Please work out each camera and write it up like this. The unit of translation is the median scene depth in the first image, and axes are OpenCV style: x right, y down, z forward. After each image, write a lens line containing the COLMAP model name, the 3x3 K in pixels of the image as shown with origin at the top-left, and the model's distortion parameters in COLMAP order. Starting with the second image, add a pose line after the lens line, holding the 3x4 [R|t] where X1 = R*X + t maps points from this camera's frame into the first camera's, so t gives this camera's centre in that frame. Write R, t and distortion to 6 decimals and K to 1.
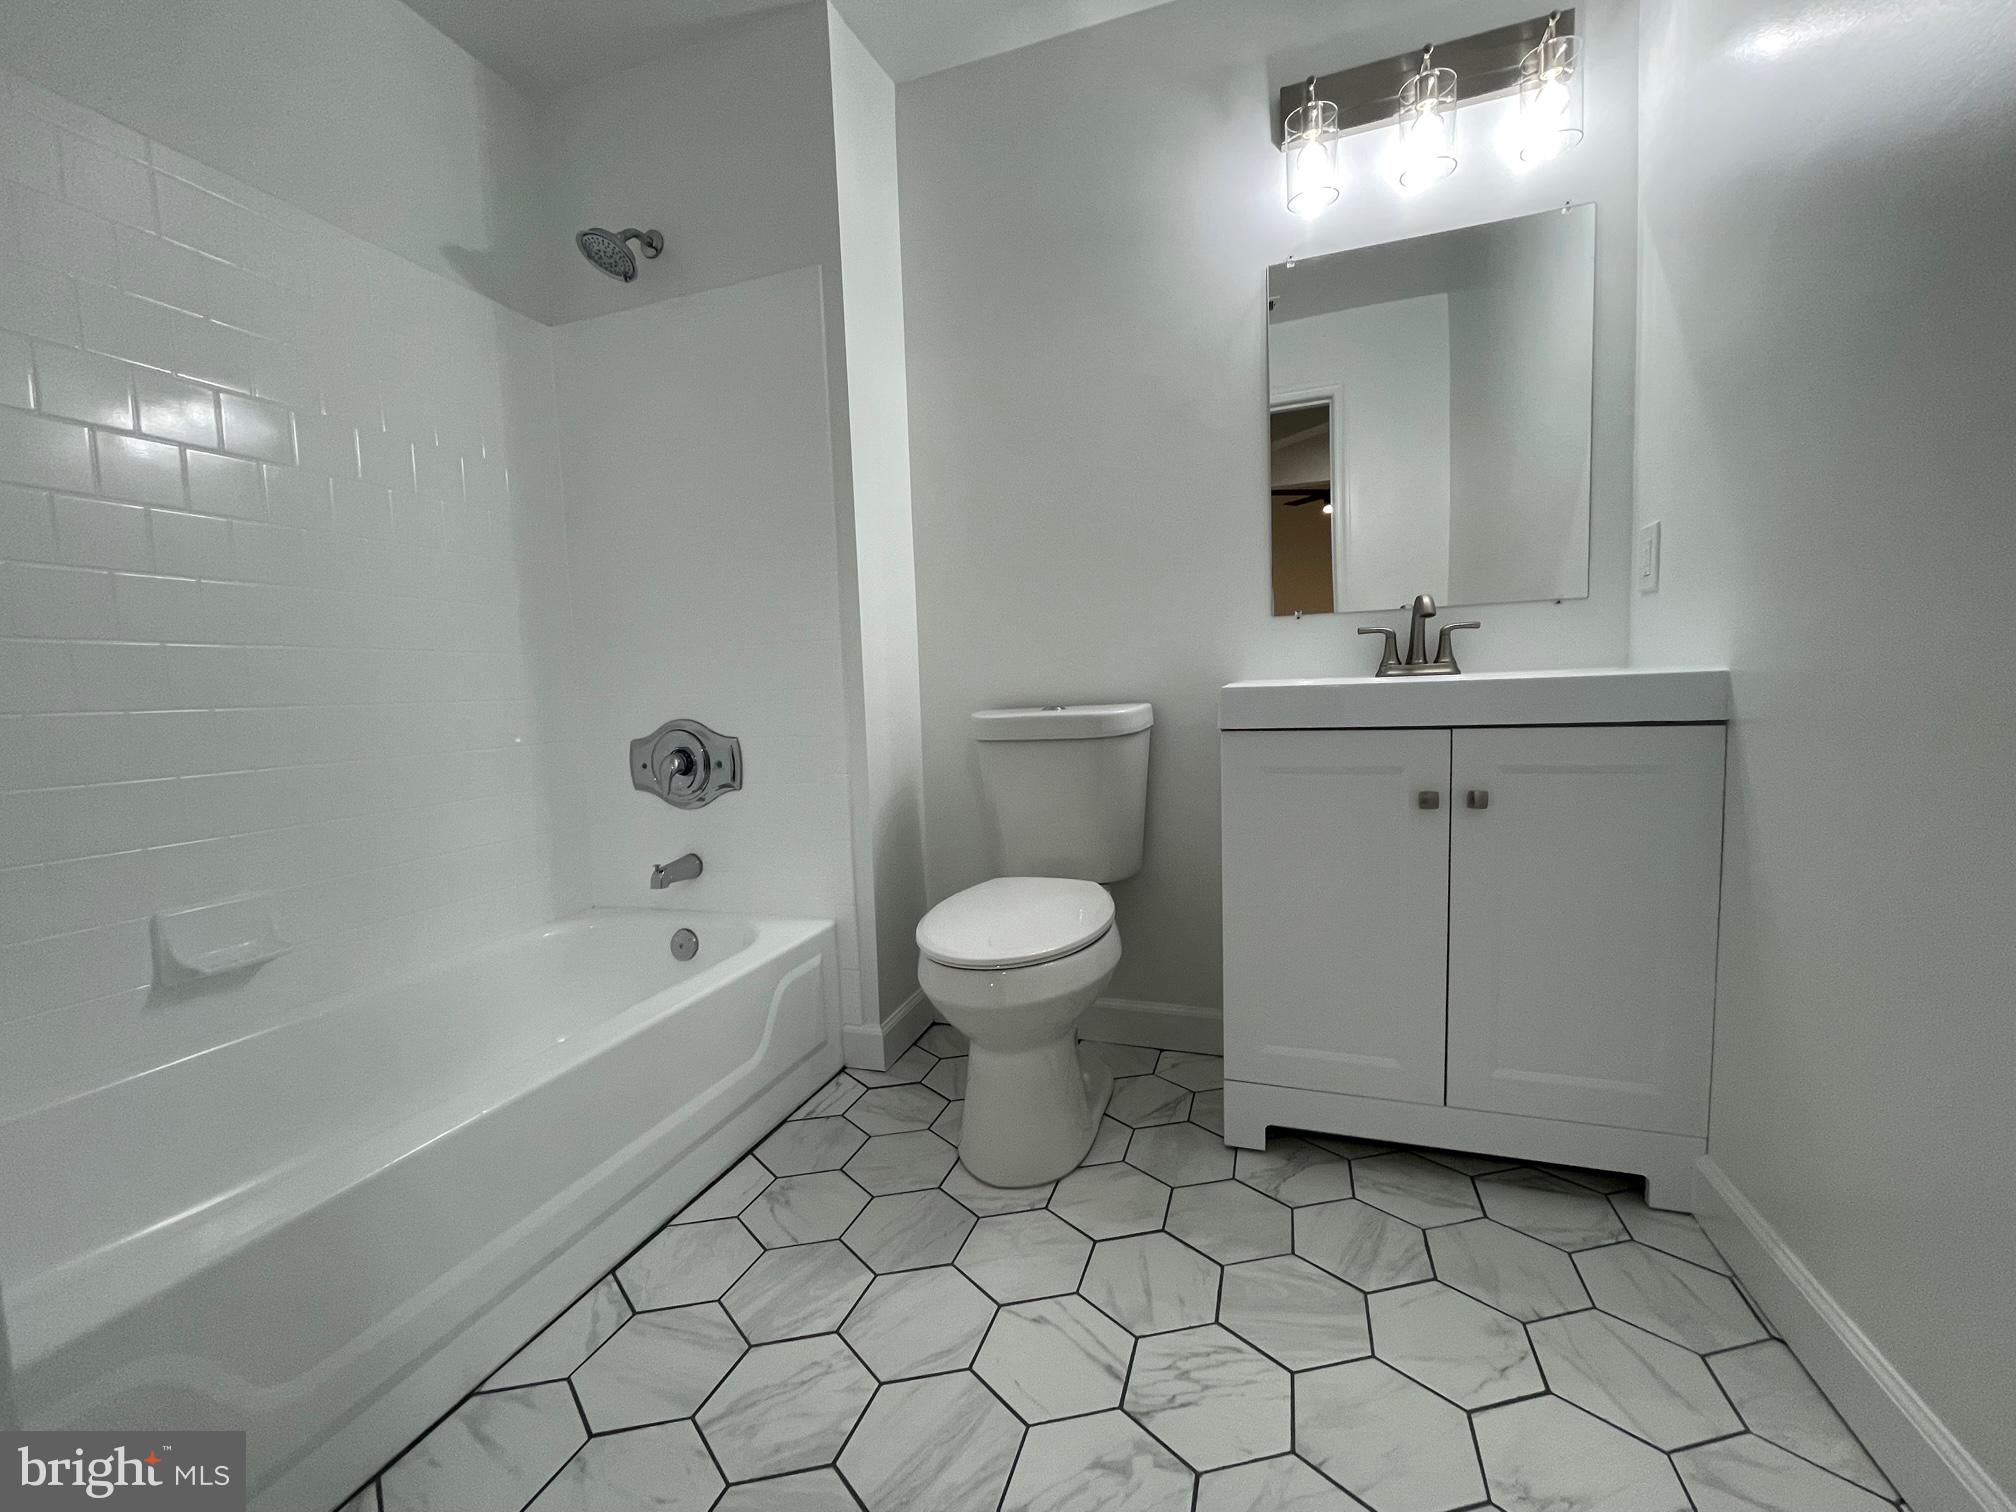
lens RADIAL K [[811.9, 0, 1019.1], [0, 811.9, 761.0], [0, 0, 1]] dist [-0.001764, -0.000982]
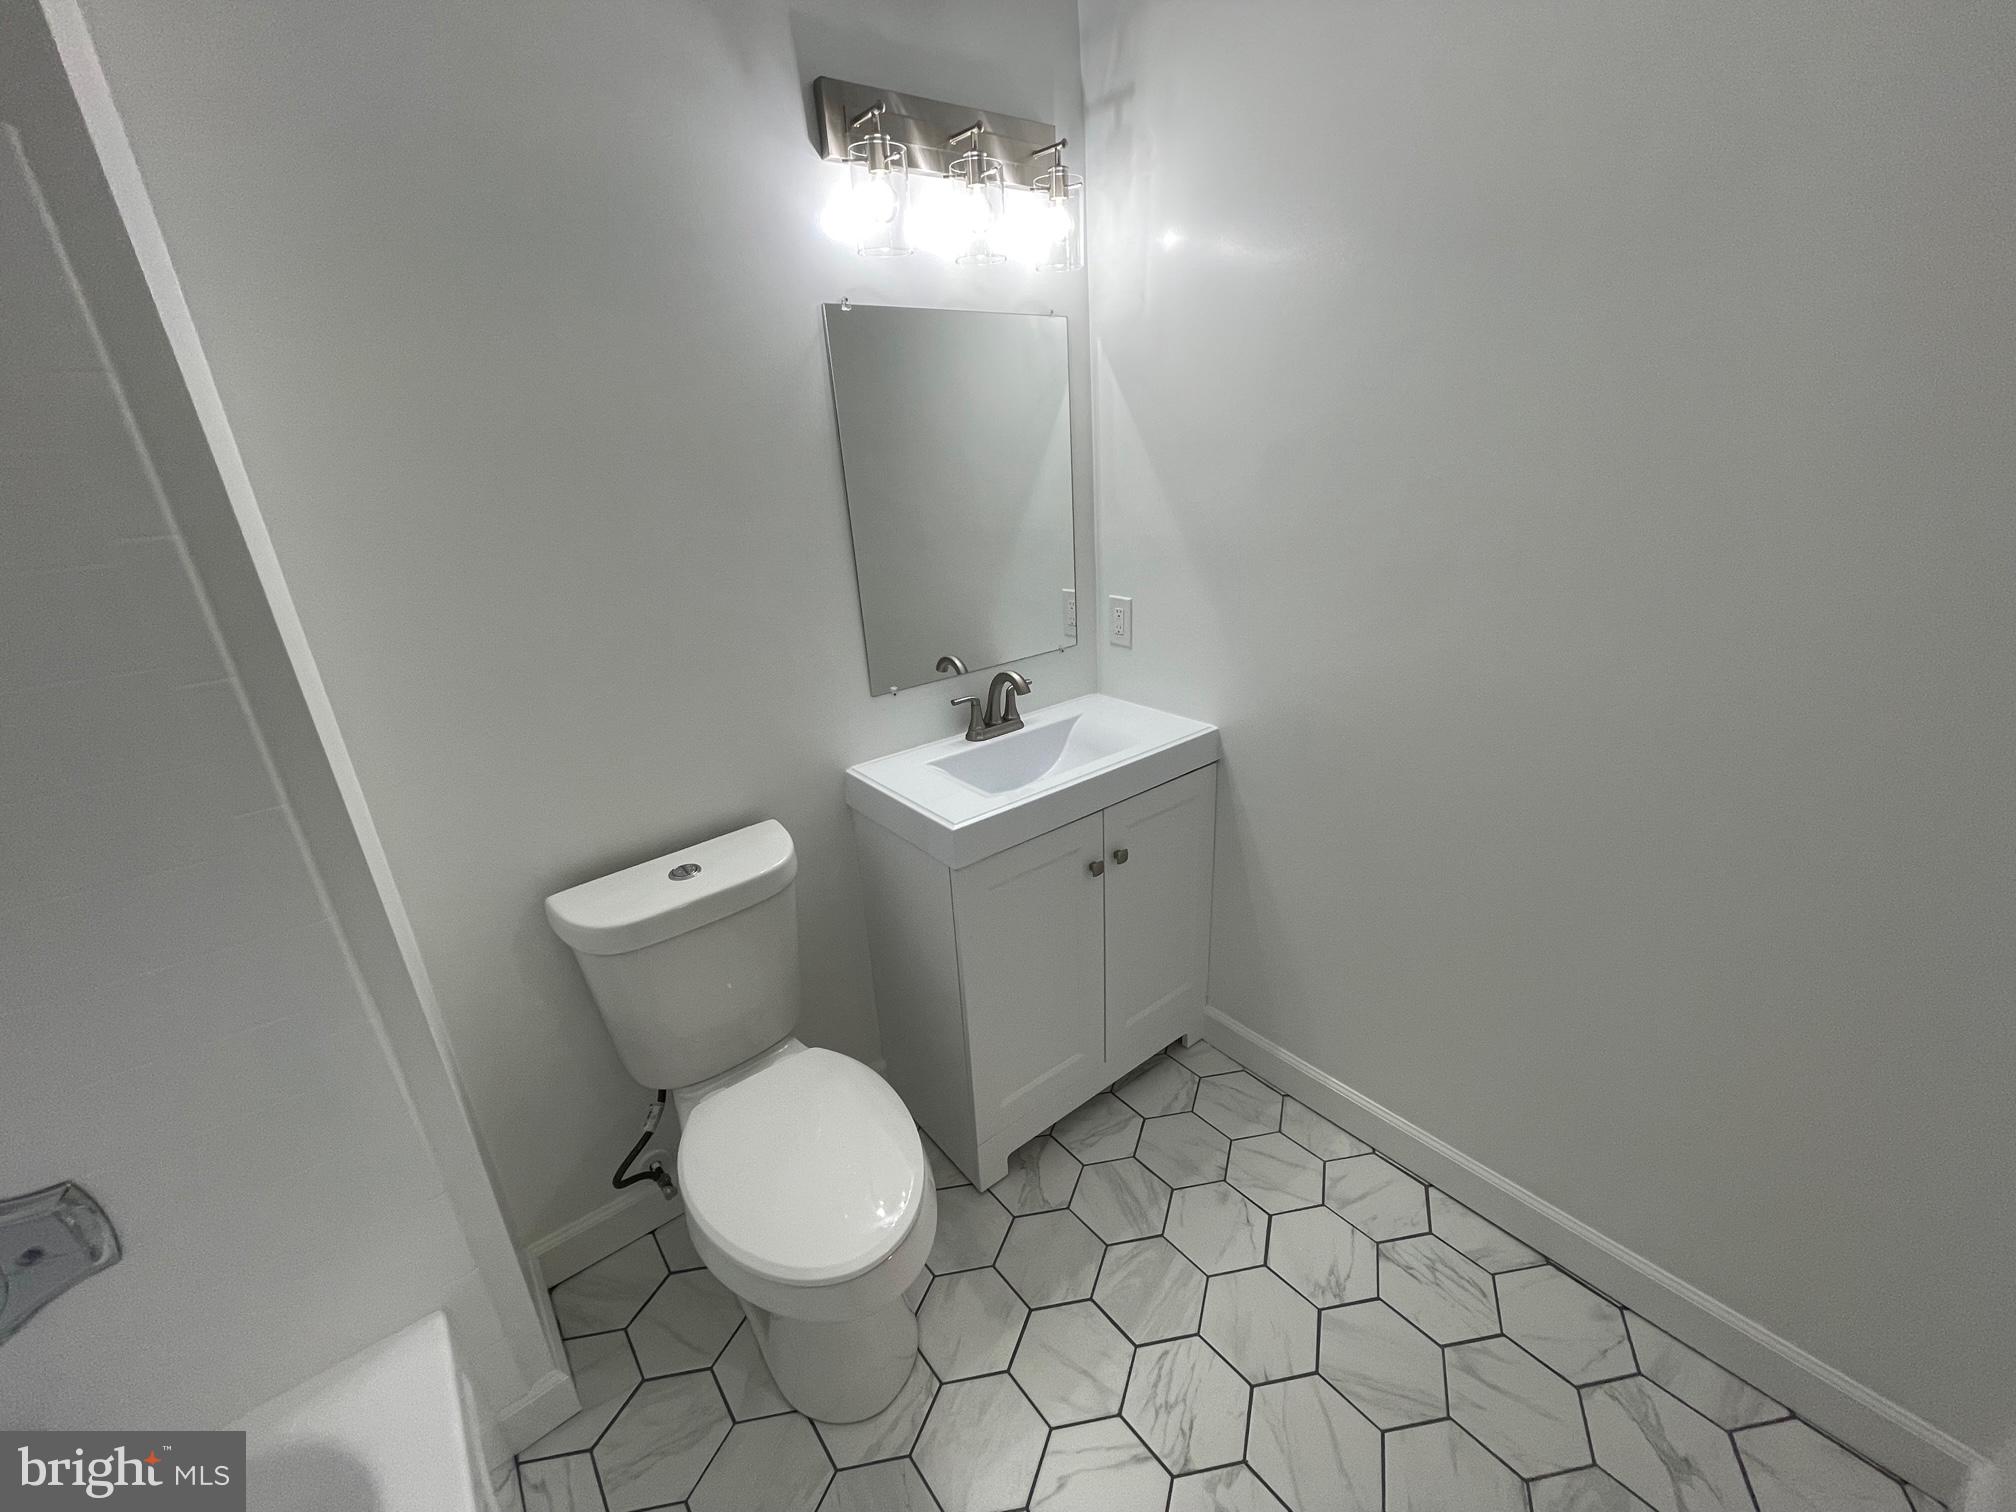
lens RADIAL K [[811.9, 0, 1011.7], [0, 811.9, 754.7], [0, 0, 1]] dist [-0.001764, -0.000982]
pose [[0.543426, -0.291023, 0.787397, -0.535879], [0.108130, 0.954436, 0.278135, -0.515778], [-0.832464, -0.066004, 0.550134, 0.467572]]
